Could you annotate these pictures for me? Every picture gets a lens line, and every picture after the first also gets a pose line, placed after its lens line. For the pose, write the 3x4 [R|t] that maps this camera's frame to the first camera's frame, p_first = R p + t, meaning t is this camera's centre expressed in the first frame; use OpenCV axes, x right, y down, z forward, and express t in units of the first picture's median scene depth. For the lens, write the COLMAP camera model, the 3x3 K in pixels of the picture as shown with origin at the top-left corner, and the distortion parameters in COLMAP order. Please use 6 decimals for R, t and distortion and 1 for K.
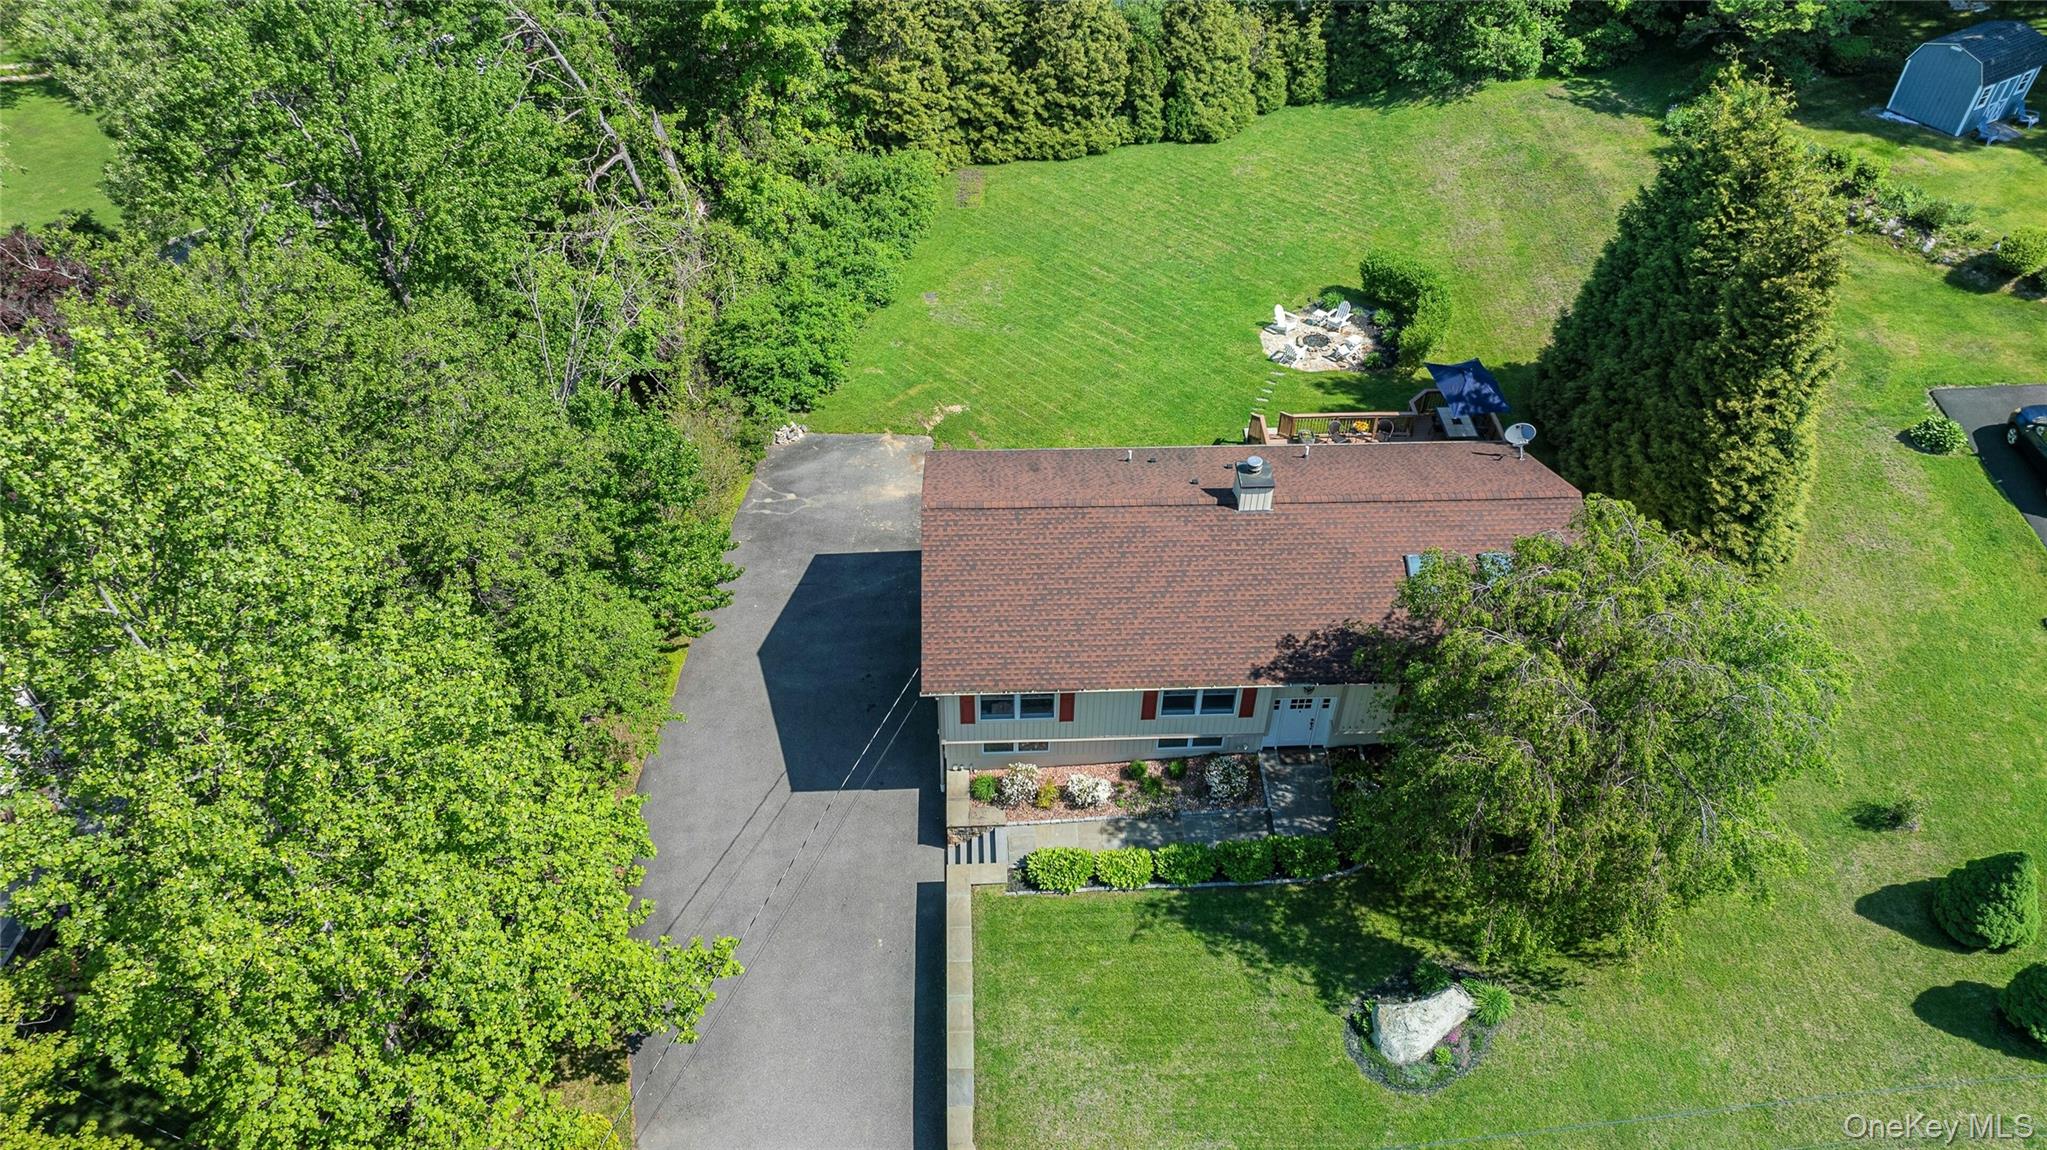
lens RADIAL K [[1369.1, 0, 1023.5], [0, 1369.1, 575.0], [0, 0, 1]] dist [-0.007676, -0.000622]
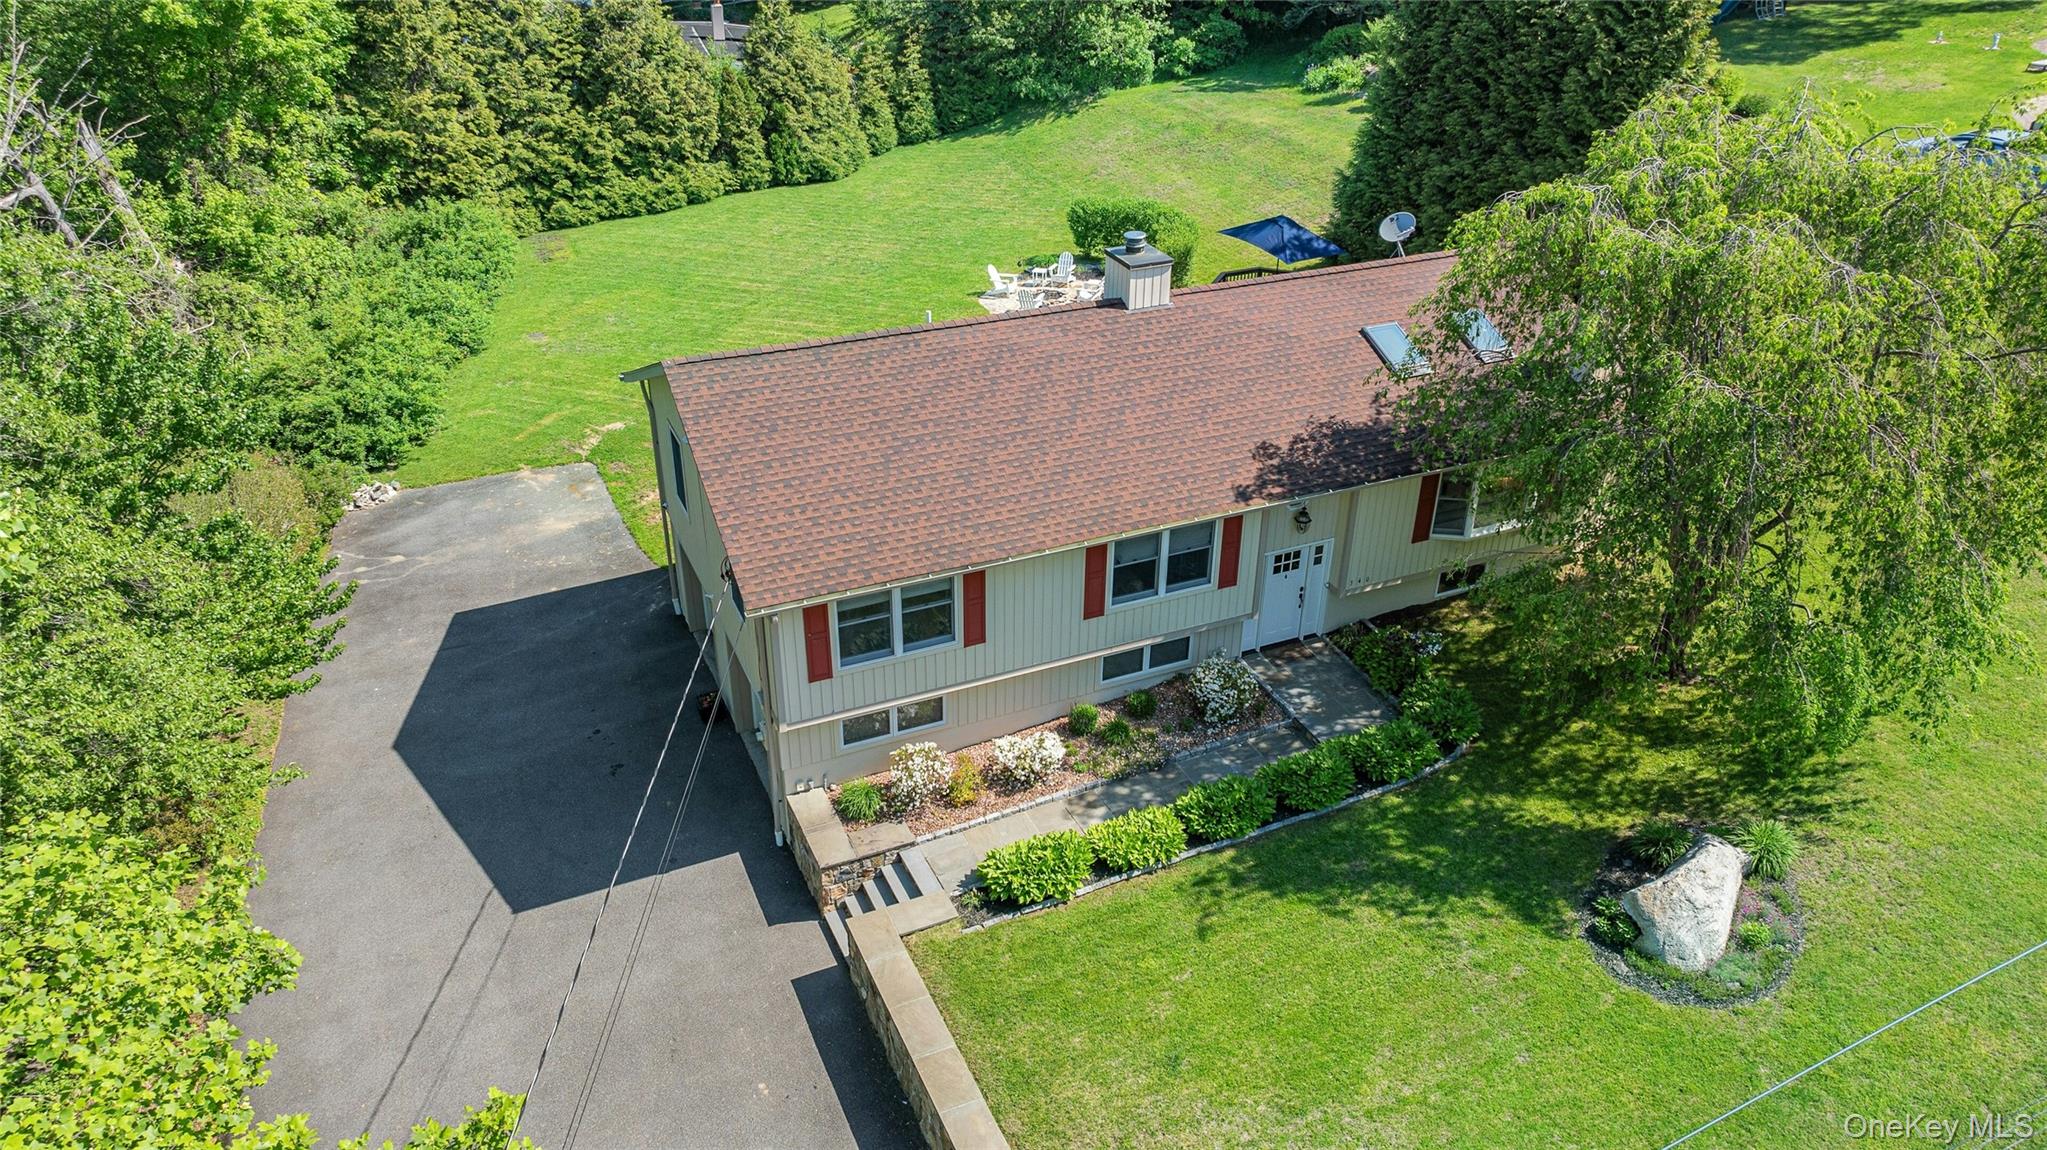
lens RADIAL K [[1413.9, 0, 1014.6], [0, 1413.9, 572.6], [0, 0, 1]] dist [-0.019673, 0.001866]
pose [[0.930412, -0.184299, 0.316809, -0.084426], [0.250498, 0.950744, -0.182585, 0.112603], [-0.267554, 0.249239, 0.930750, 0.226853]]
